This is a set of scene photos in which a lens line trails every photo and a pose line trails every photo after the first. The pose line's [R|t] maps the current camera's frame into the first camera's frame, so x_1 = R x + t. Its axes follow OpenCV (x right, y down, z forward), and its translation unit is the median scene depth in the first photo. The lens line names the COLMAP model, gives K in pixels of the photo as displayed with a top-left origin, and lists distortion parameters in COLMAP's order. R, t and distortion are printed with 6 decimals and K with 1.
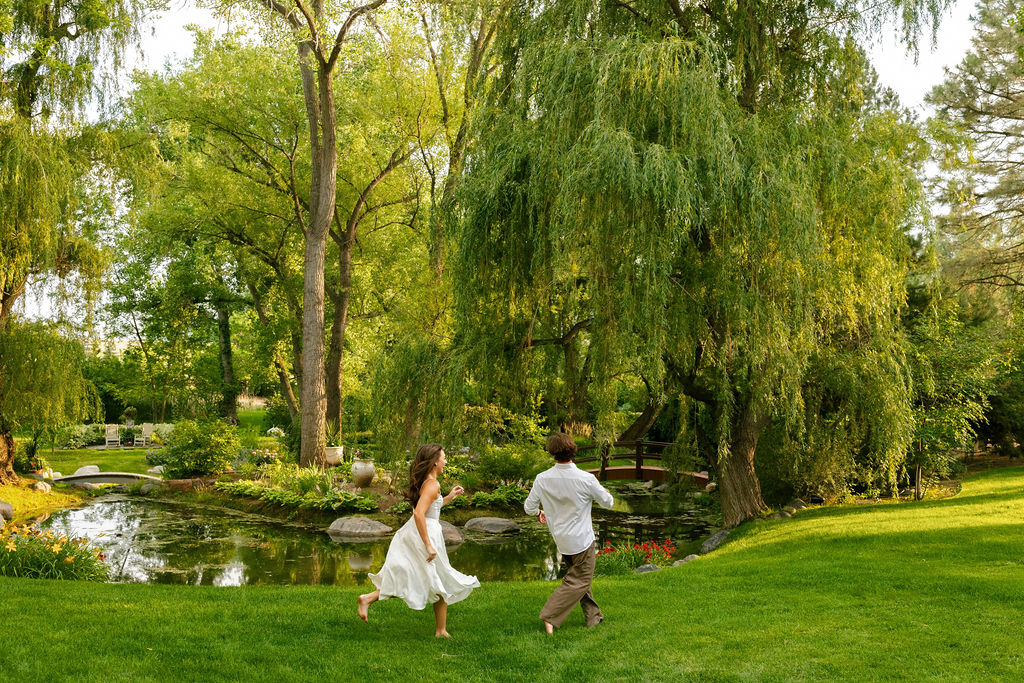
lens RADIAL K [[1051.6, 0, 536.2], [0, 1051.6, 353.3], [0, 0, 1]] dist [0.010367, -0.004315]
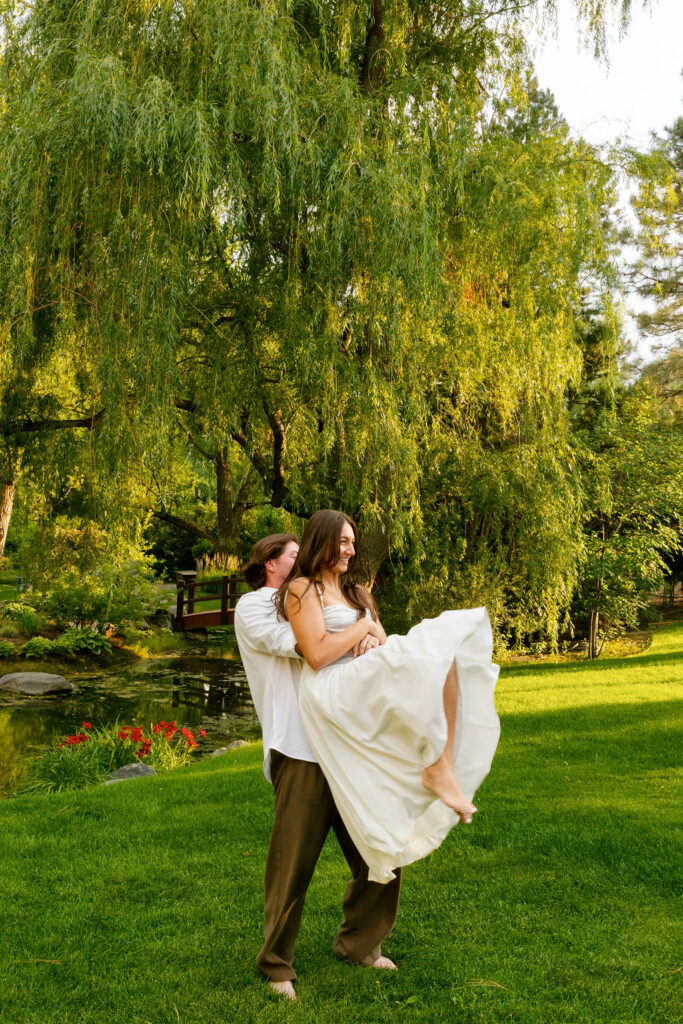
lens RADIAL K [[1076.5, 0, 345.3], [0, 1076.5, 486.0], [0, 0, 1]] dist [0.011269, -0.007889]
pose [[0.996257, 0.026211, 0.082368, 0.108122], [-0.025712, 0.999644, -0.007124, 0.024480], [-0.082525, 0.004980, 0.996577, 0.224218]]
